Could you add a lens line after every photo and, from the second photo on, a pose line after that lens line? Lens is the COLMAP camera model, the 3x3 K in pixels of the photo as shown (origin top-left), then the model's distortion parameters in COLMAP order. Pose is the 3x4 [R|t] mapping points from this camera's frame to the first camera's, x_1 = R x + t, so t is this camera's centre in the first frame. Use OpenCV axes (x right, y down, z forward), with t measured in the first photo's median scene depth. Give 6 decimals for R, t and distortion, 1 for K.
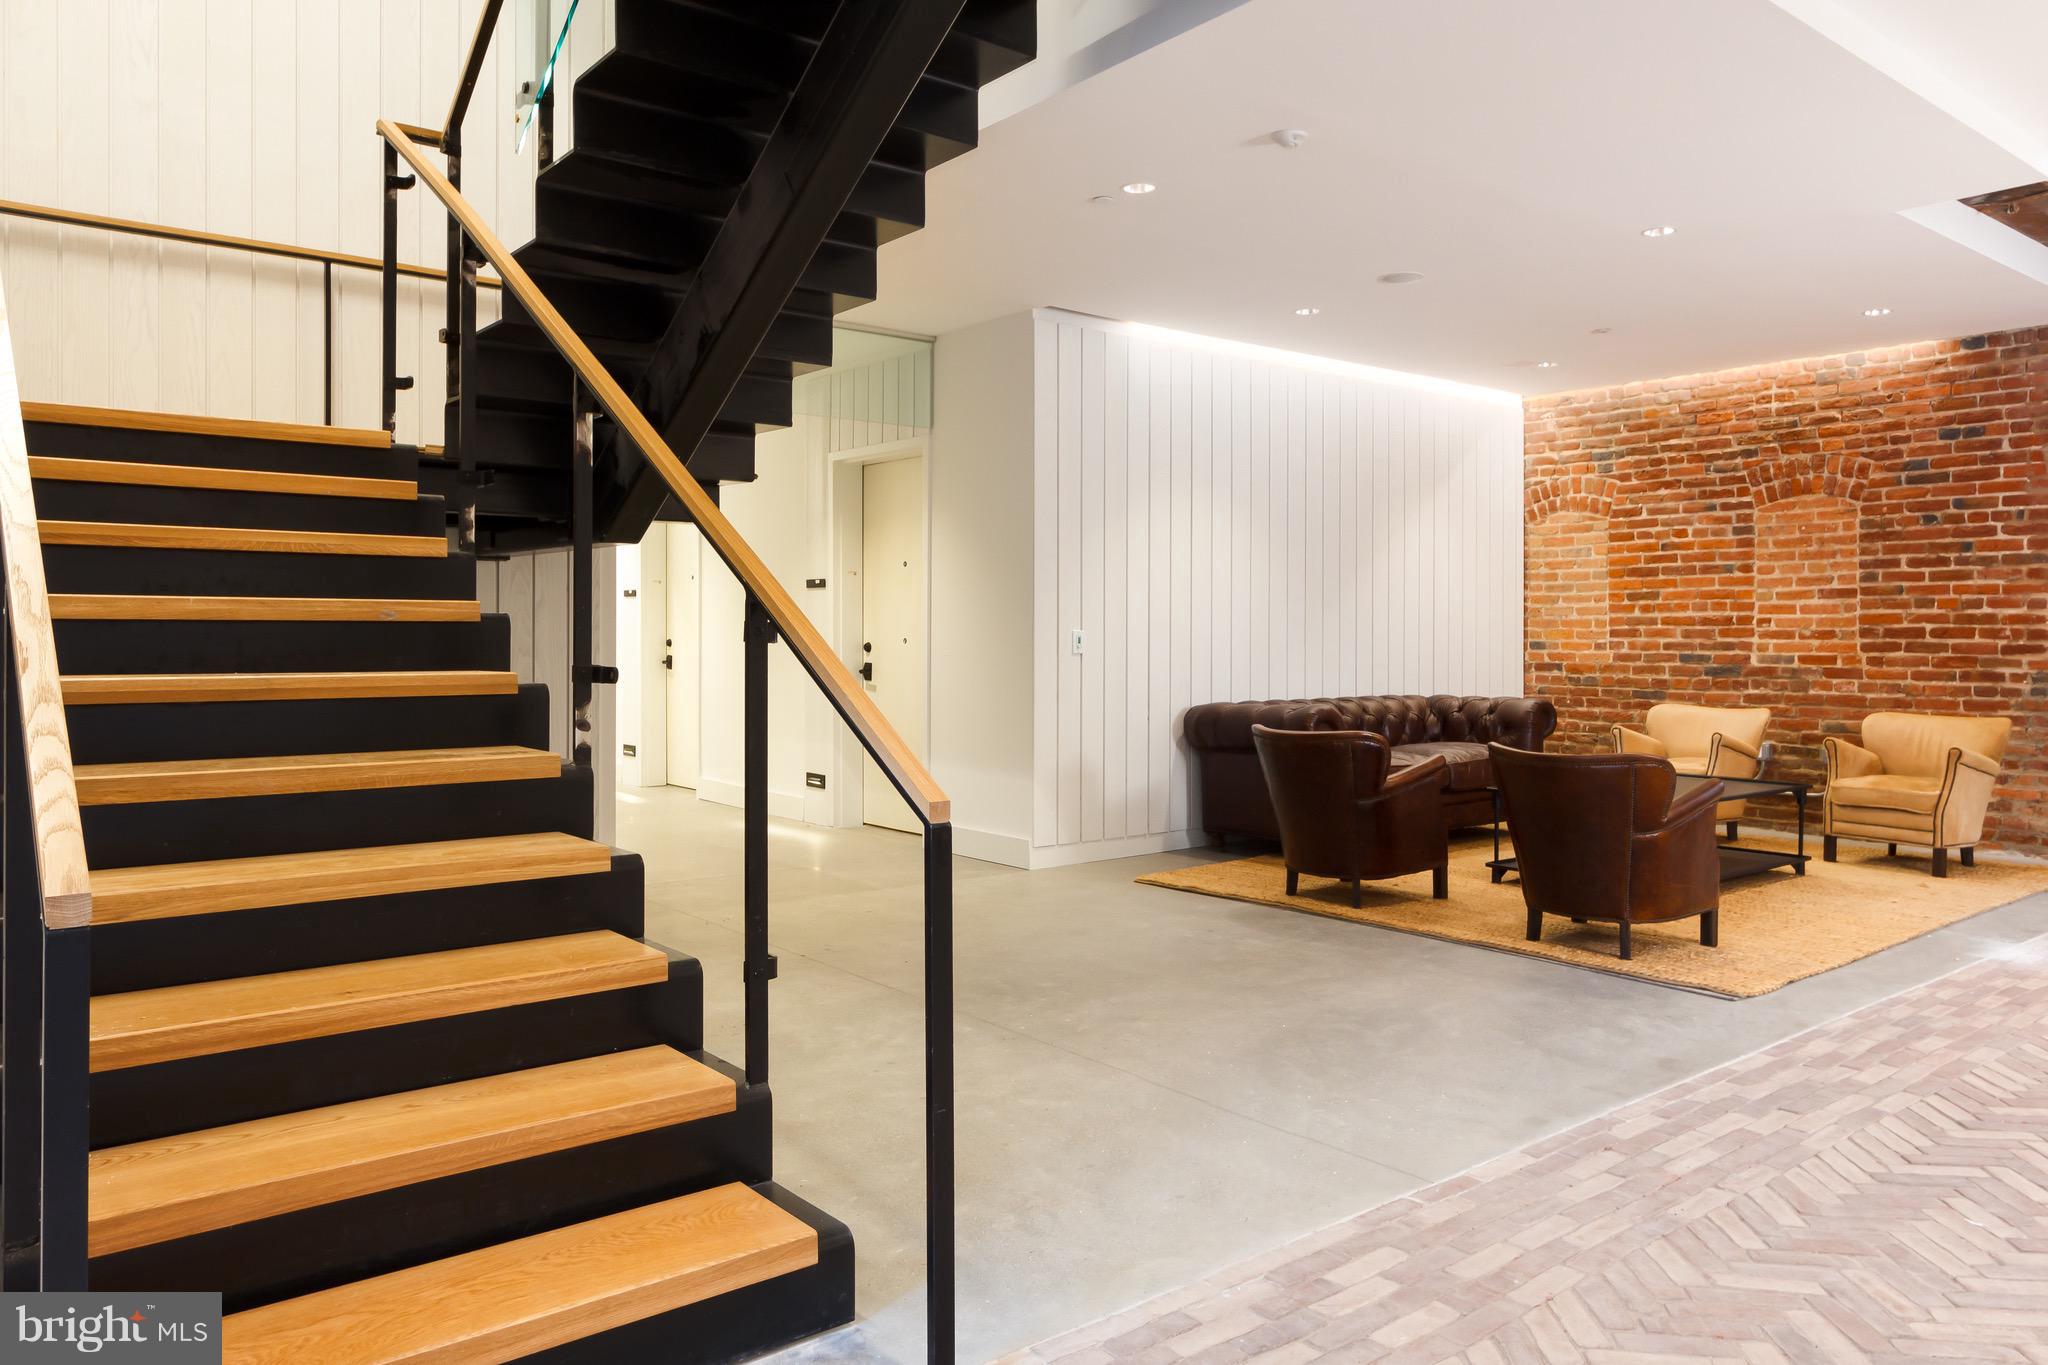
lens RADIAL K [[1365.2, 0, 1020.3], [0, 1365.2, 664.7], [0, 0, 1]] dist [0.013016, -0.000476]
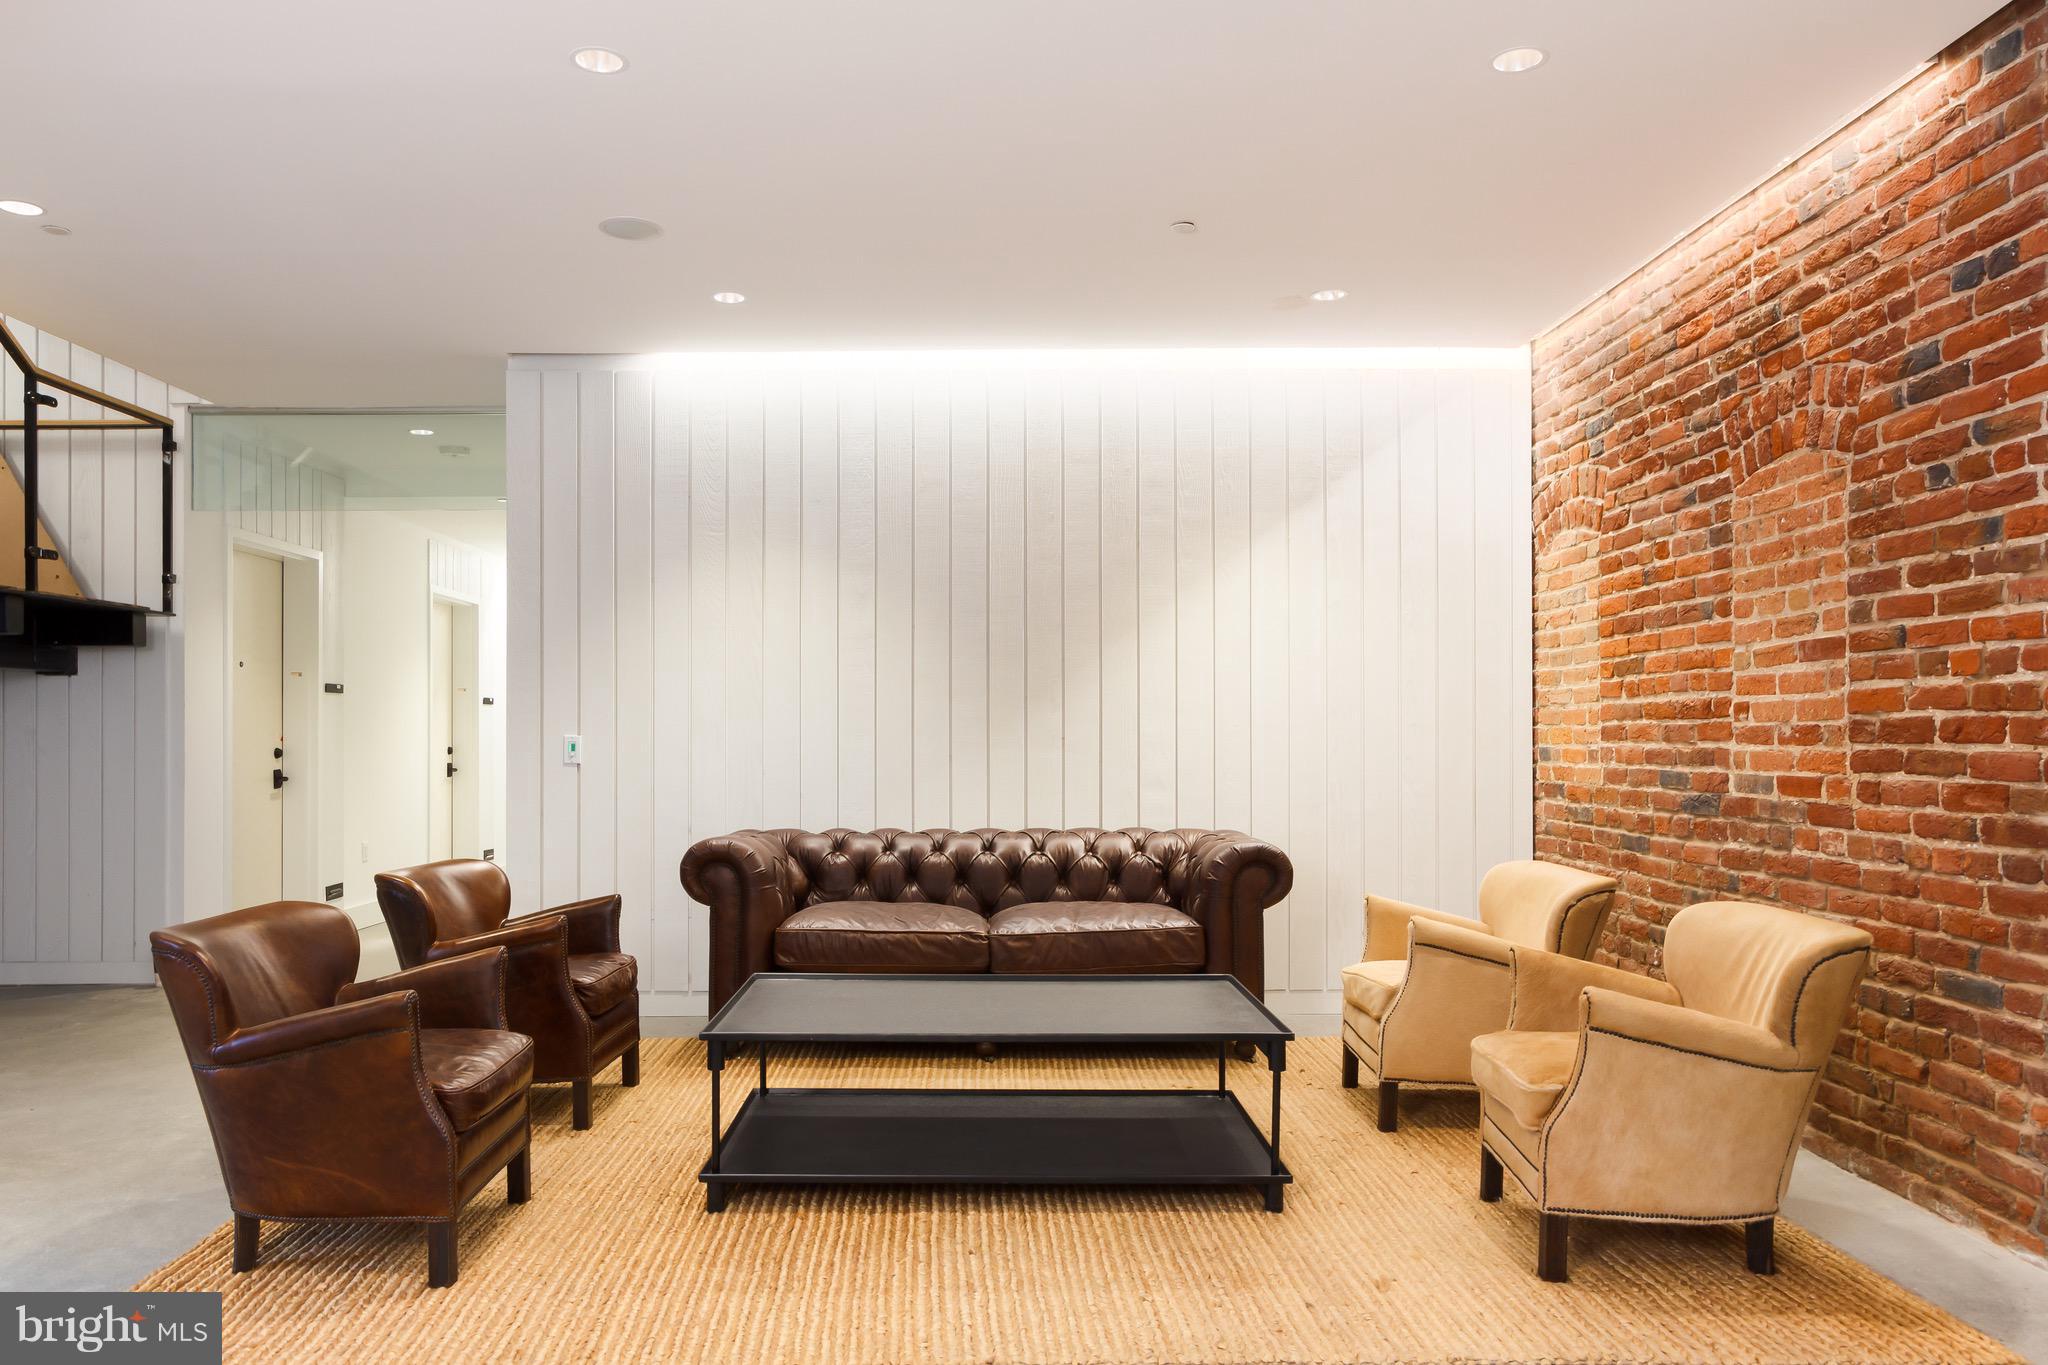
lens RADIAL K [[1365.2, 0, 987.6], [0, 1365.2, 747.3], [0, 0, 1]] dist [0.013016, -0.000476]
pose [[0.785282, 0.000771, -0.619137, 0.673065], [-0.009798, 0.999889, -0.011181, -0.009450], [0.619060, 0.014847, 0.785203, 0.445739]]
